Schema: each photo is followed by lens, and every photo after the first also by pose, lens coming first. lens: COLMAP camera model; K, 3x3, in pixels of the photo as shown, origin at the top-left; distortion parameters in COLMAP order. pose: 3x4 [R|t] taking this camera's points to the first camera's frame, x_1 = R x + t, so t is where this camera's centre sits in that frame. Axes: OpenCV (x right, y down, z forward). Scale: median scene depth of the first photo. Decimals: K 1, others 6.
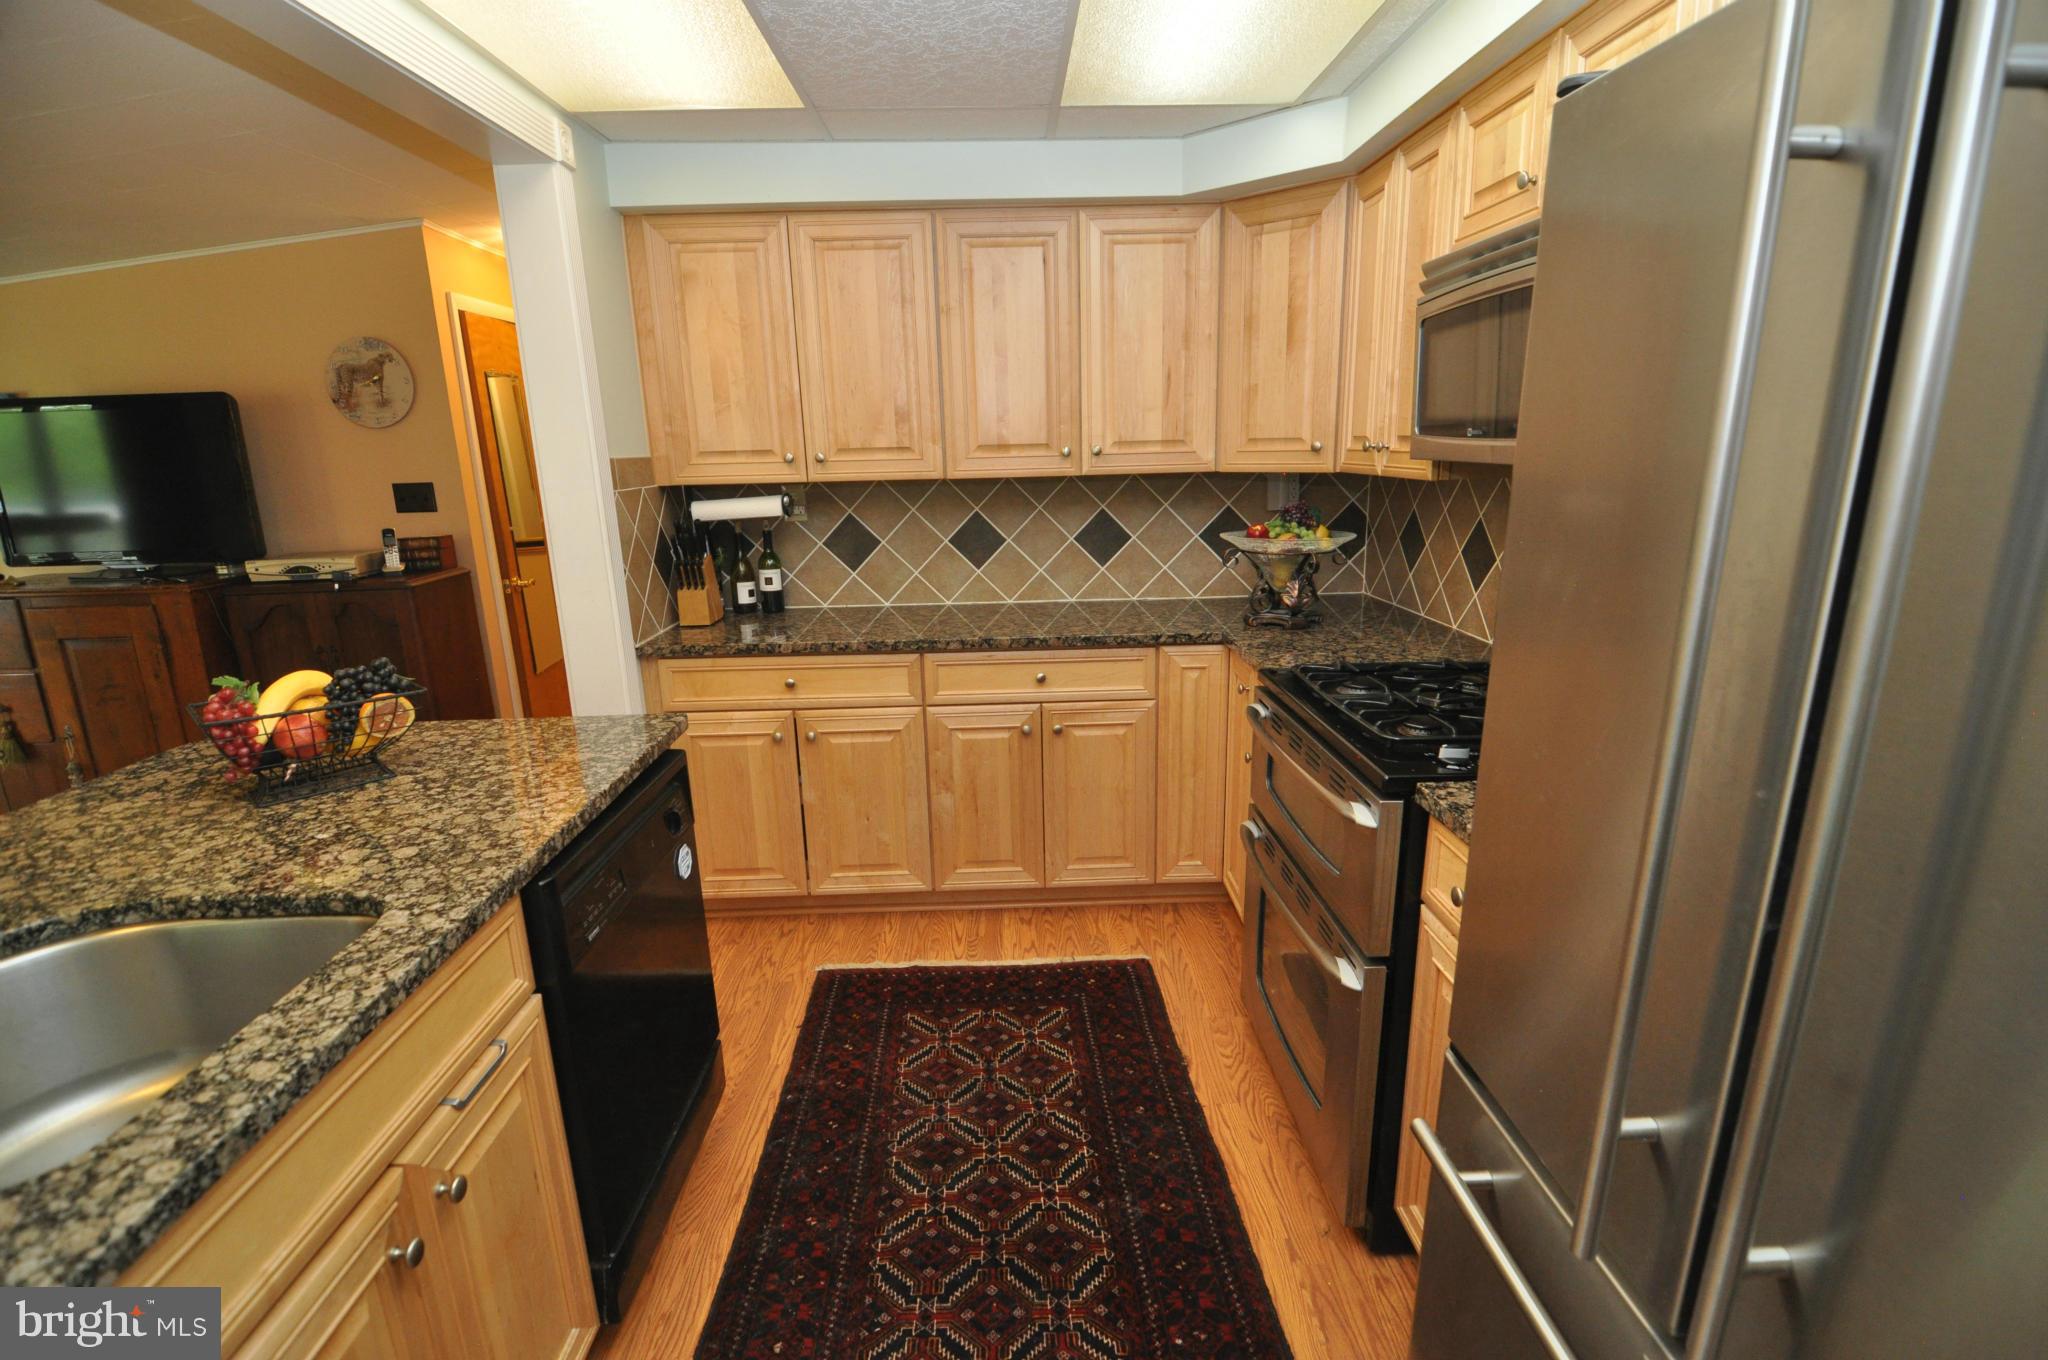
lens RADIAL K [[986.0, 0, 1034.9], [0, 986.0, 695.6], [0, 0, 1]] dist [-0.008077, -0.008788]
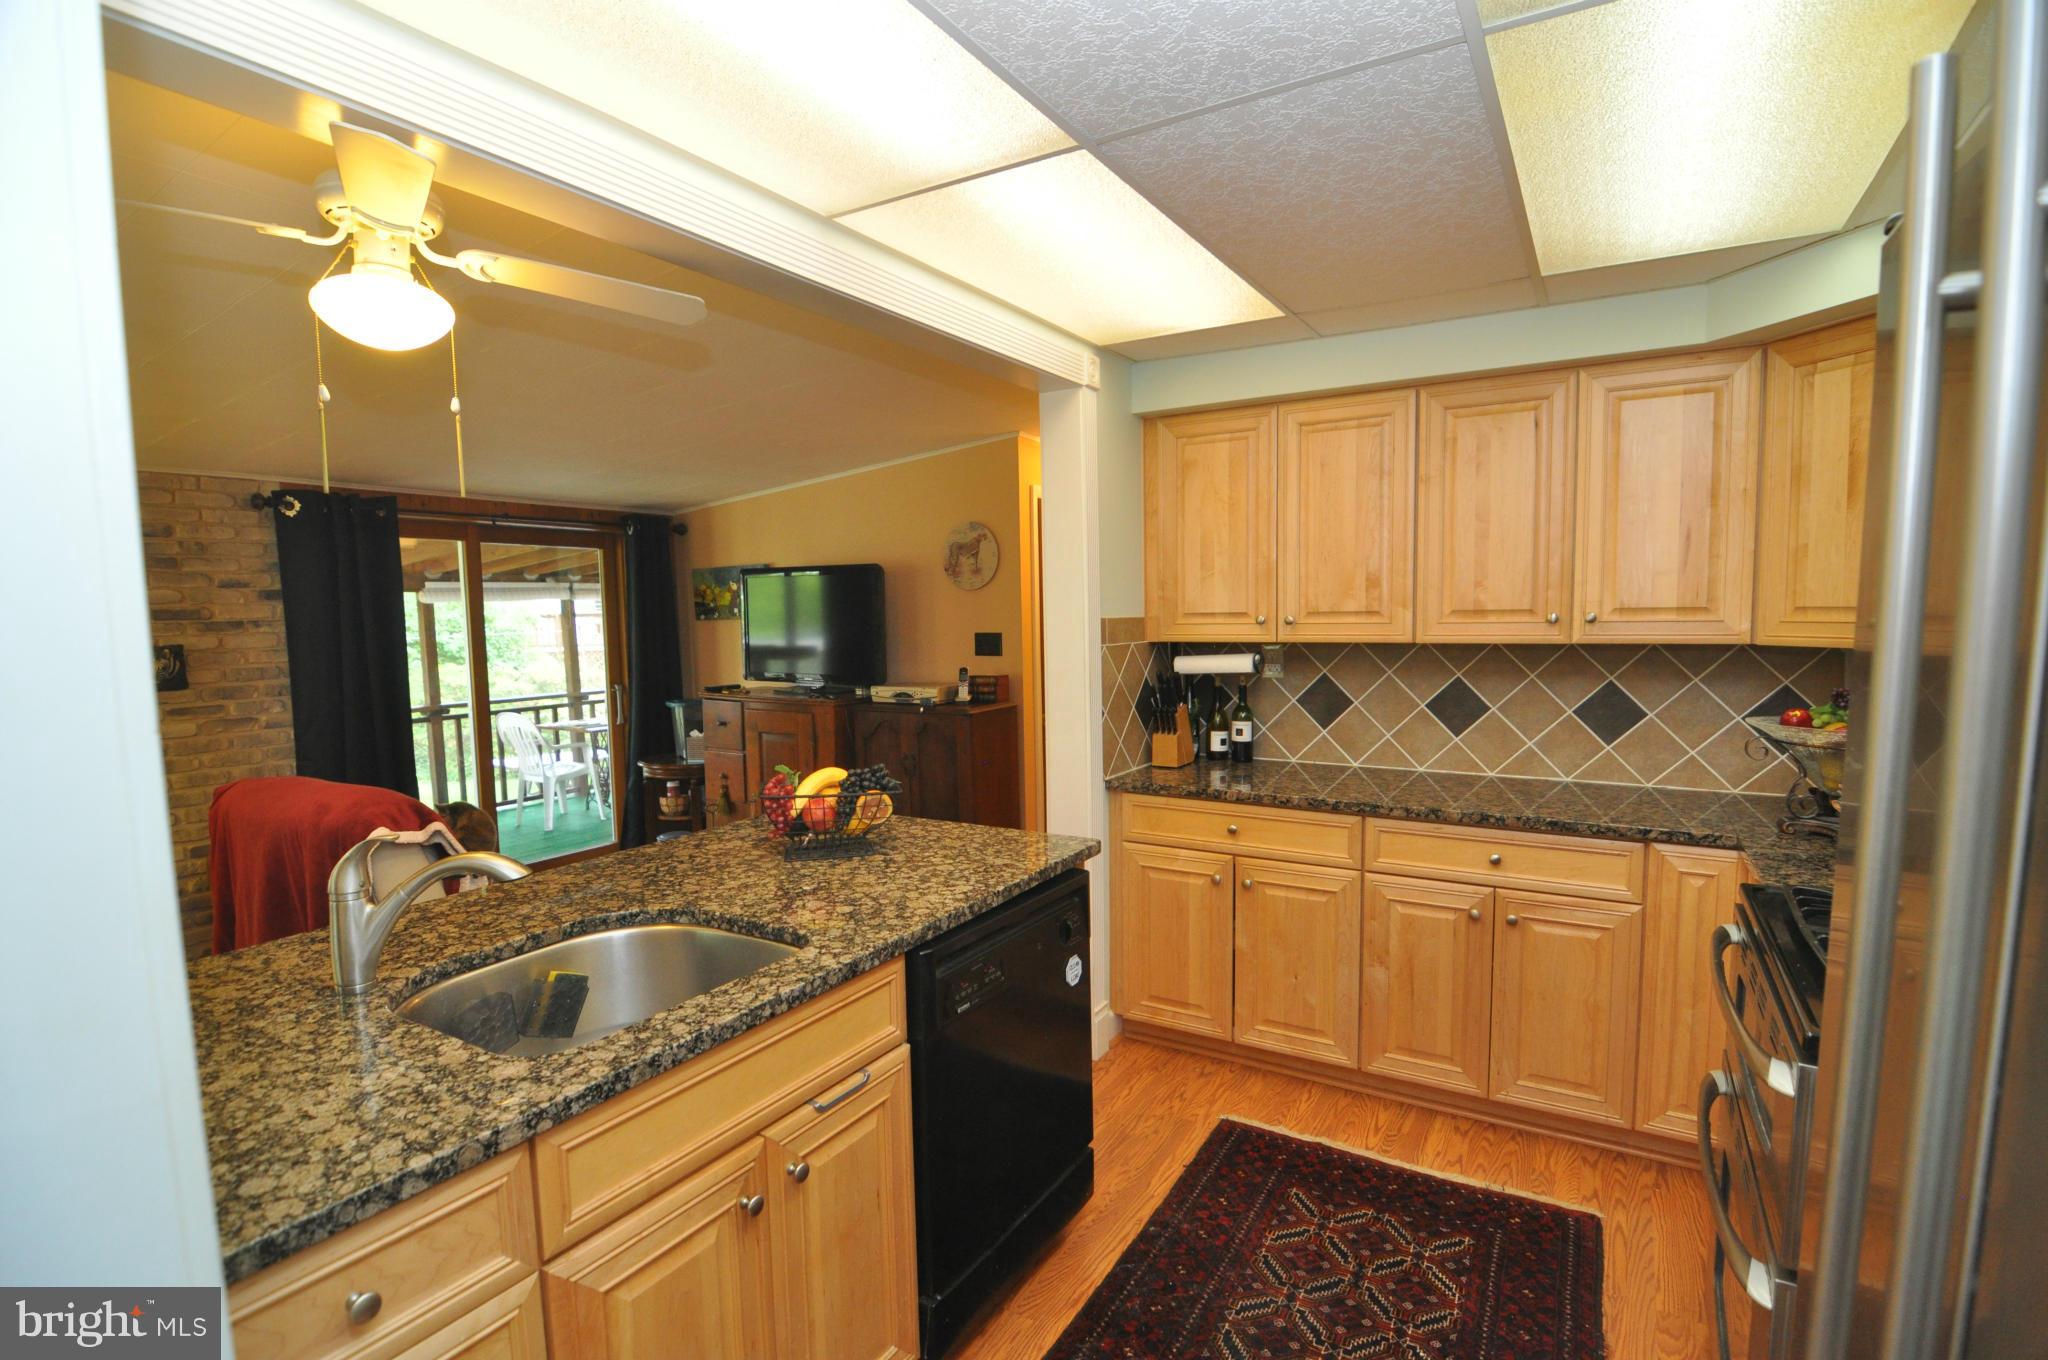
lens RADIAL K [[986.0, 0, 1032.1], [0, 986.0, 693.4], [0, 0, 1]] dist [-0.008077, -0.008788]
pose [[0.840093, 0.056613, -0.539480, 0.128619], [-0.139907, 0.983504, -0.114657, -0.004804], [0.524089, 0.171799, 0.834155, -0.012764]]
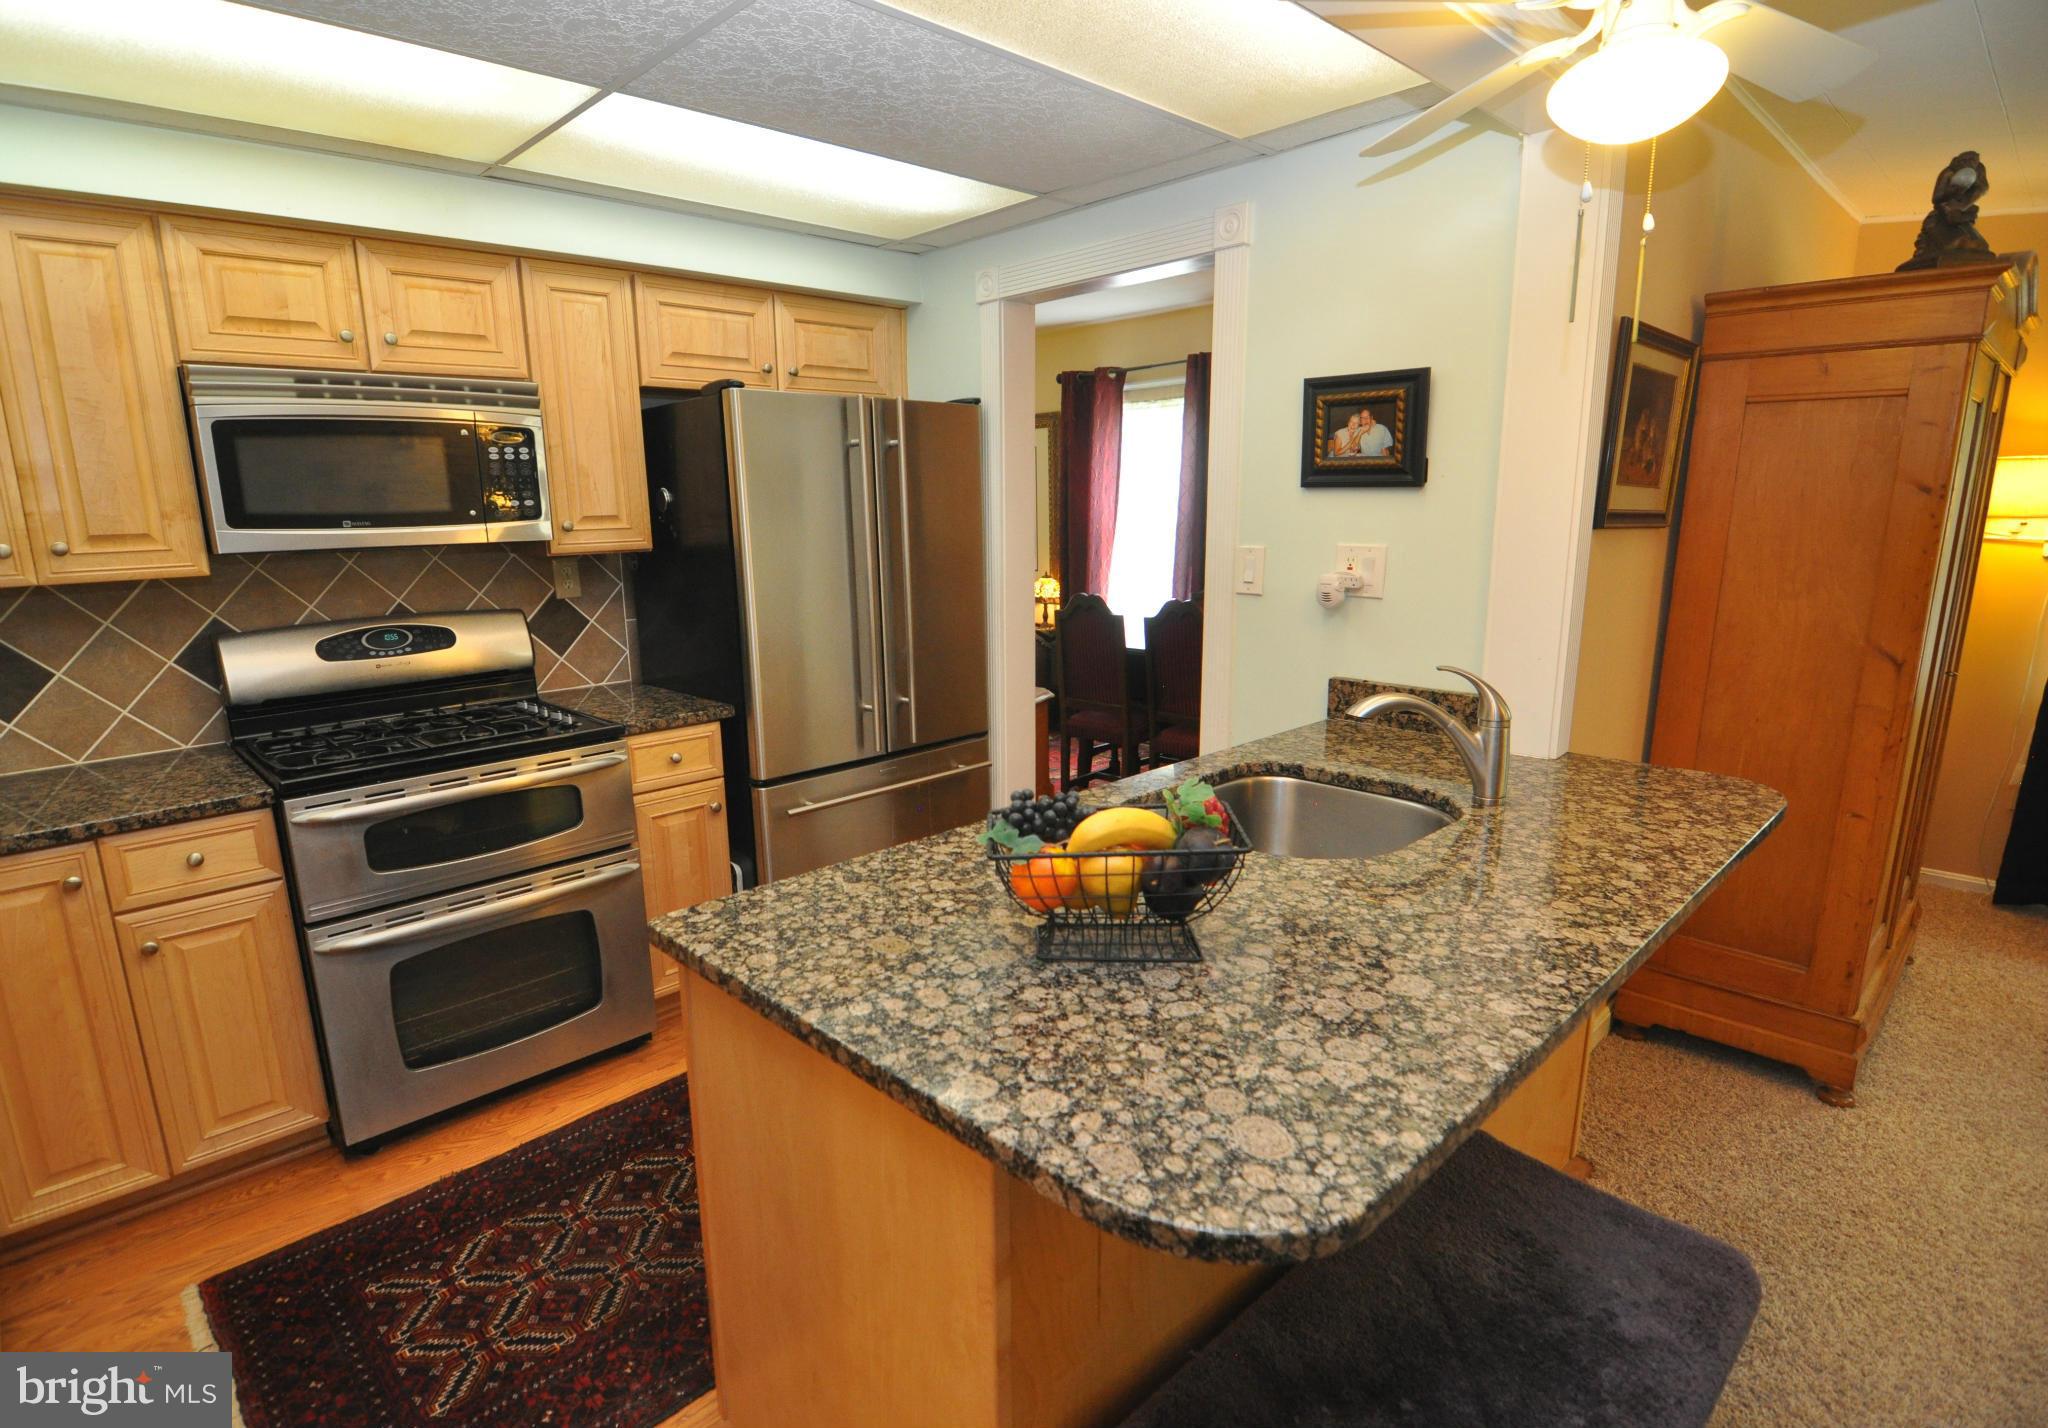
lens RADIAL K [[1055.2, 0, 1011.9], [0, 1055.2, 710.6], [0, 0, 1]] dist [-0.006627, -0.000894]
pose [[-0.680495, -0.104359, 0.725283, -0.692562], [0.221617, 0.914139, 0.339464, -0.201426], [-0.698436, 0.391739, -0.598939, 0.823600]]
